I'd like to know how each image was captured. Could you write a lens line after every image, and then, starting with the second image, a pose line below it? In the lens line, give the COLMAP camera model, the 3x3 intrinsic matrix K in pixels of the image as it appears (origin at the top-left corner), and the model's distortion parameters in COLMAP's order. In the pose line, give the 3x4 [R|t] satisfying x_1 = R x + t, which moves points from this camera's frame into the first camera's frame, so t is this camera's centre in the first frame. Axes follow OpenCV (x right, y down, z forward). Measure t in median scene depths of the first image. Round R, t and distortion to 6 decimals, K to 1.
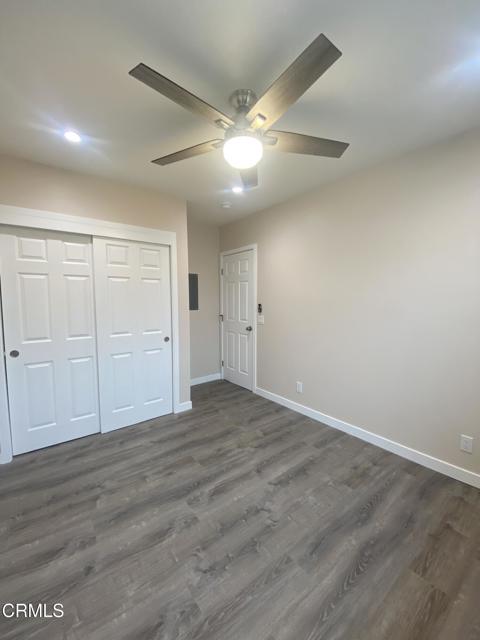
lens RADIAL K [[257.4, 0, 240.0], [0, 257.4, 320.0], [0, 0, 1]] dist [0.015538, -0.022476]
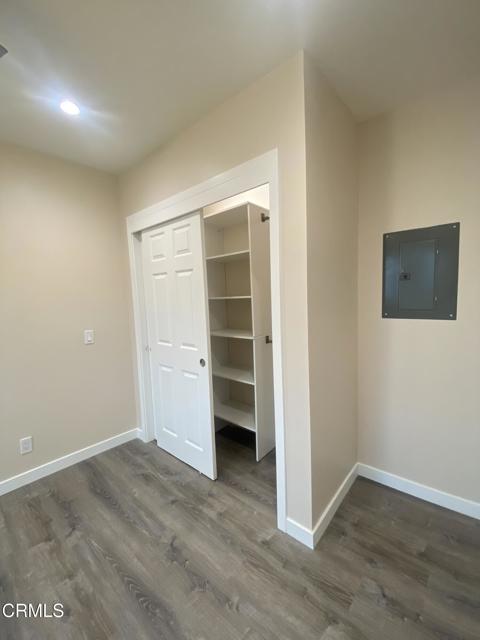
lens RADIAL K [[255.2, 0, 240.0], [0, 255.2, 320.0], [0, 0, 1]] dist [0.030120, -0.021760]
pose [[0.197947, 0.075802, -0.977277, 0.322125], [-0.055087, 0.996290, 0.066119, -0.118223], [0.978664, 0.040747, 0.201388, 1.318531]]
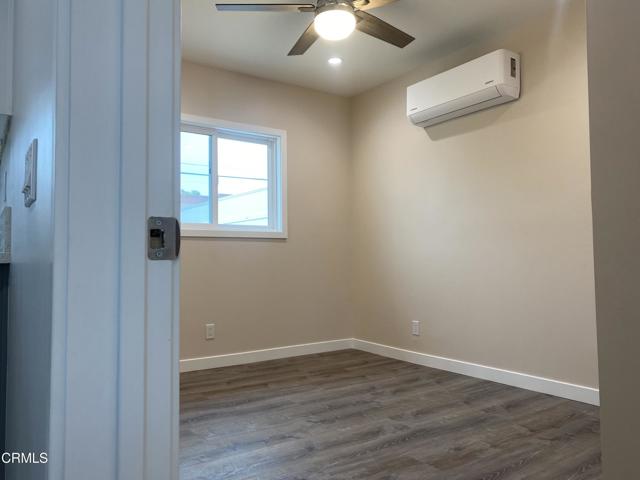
lens RADIAL K [[495.4, 0, 321.8], [0, 495.4, 238.5], [0, 0, 1]] dist [0.031934, -0.010718]
pose [[-0.998464, 0.010822, 0.054331, -0.023459], [0.013027, 0.999099, 0.040382, 0.055978], [-0.053845, 0.041028, -0.997706, 2.297621]]
